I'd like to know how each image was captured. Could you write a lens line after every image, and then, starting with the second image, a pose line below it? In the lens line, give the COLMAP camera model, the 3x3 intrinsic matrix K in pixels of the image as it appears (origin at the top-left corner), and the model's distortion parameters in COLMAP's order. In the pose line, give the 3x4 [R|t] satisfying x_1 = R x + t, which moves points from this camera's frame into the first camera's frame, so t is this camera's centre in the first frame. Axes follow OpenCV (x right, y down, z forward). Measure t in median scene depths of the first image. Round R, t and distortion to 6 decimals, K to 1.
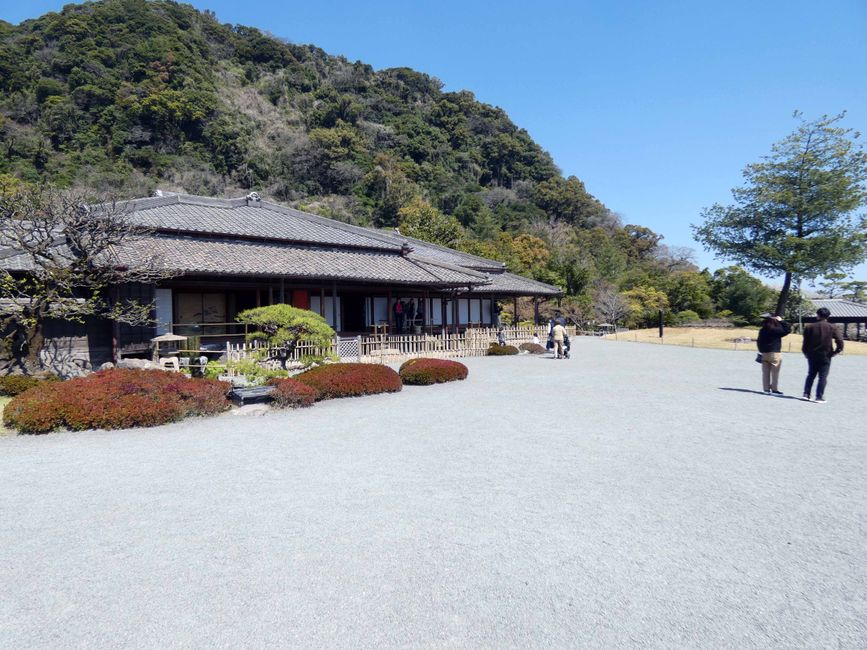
lens RADIAL K [[641.4, 0, 432.8], [0, 641.4, 327.2], [0, 0, 1]] dist [-0.002065, -0.001171]
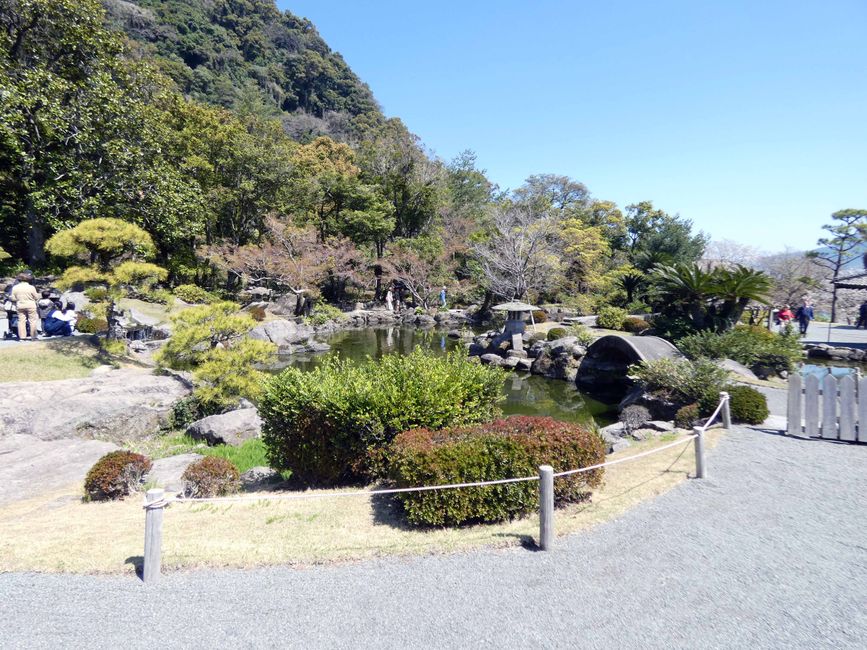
lens RADIAL K [[641.4, 0, 433.9], [0, 641.4, 325.0], [0, 0, 1]] dist [-0.002065, -0.001171]
pose [[0.961316, -0.008902, 0.275304, 0.033914], [-0.007043, 0.998356, 0.056875, -0.003110], [-0.275358, -0.056614, 0.959673, 0.171938]]
